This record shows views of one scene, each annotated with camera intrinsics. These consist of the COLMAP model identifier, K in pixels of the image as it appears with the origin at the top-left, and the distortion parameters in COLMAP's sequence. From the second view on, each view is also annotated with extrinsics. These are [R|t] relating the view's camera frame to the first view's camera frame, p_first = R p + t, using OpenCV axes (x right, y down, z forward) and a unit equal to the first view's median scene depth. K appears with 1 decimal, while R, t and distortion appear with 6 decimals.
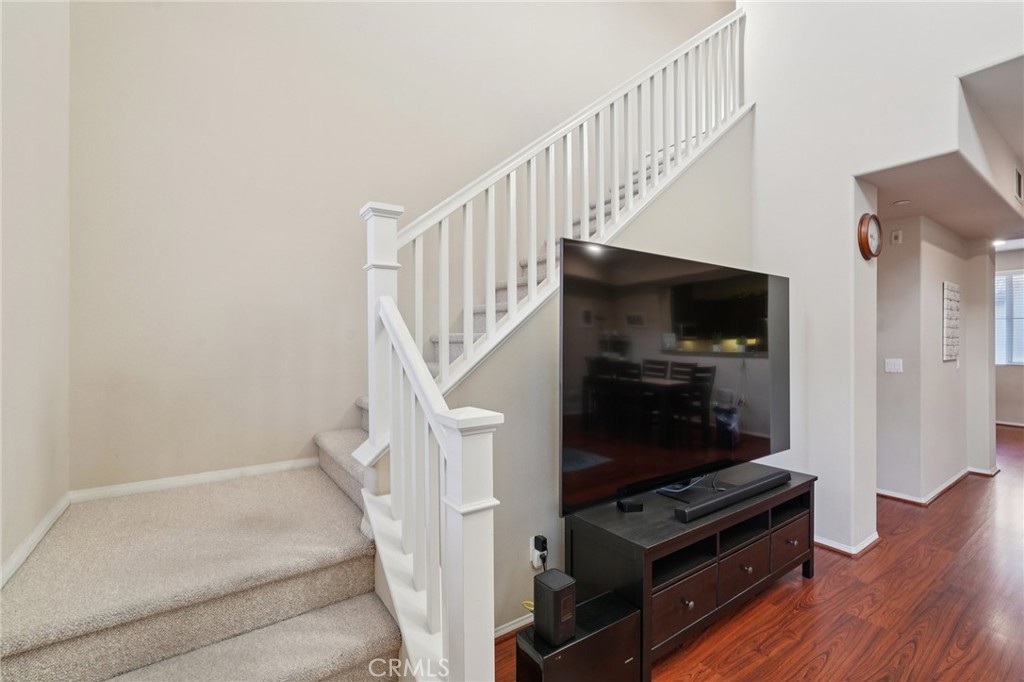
lens RADIAL K [[433.3, 0, 510.7], [0, 433.3, 332.4], [0, 0, 1]] dist [0.000241, -0.000069]
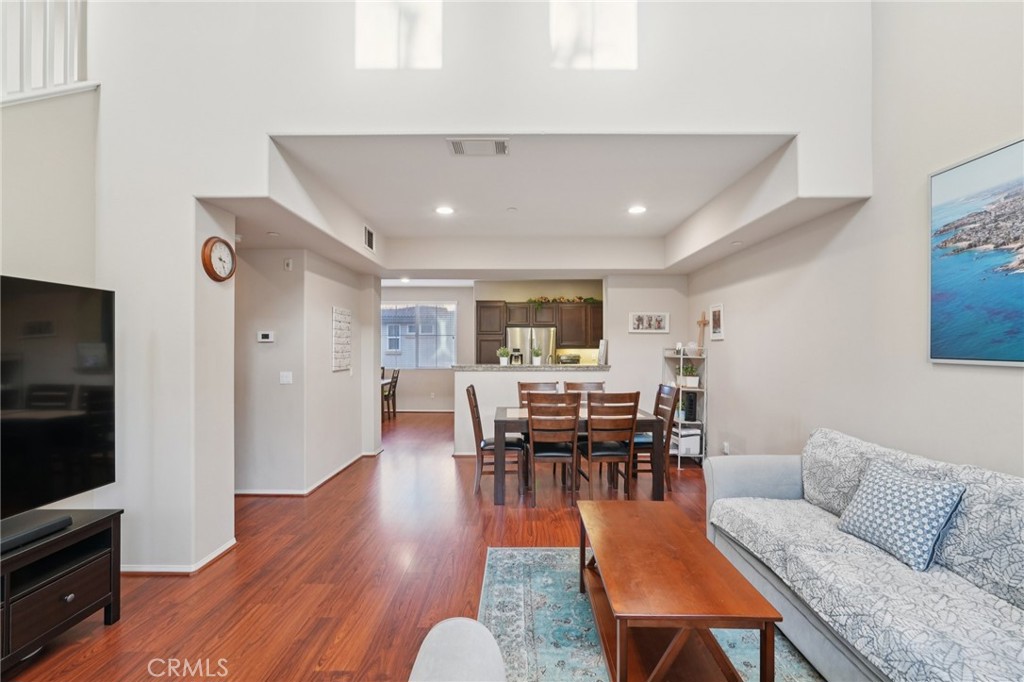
lens RADIAL K [[449.0, 0, 512.0], [0, 449.0, 341.0], [0, 0, 1]] dist [0.002745, 0.000331]
pose [[0.573500, 0.005372, 0.819188, 0.299776], [-0.000695, 0.999981, -0.006072, -0.014693], [-0.819206, 0.002913, 0.573493, -0.175627]]
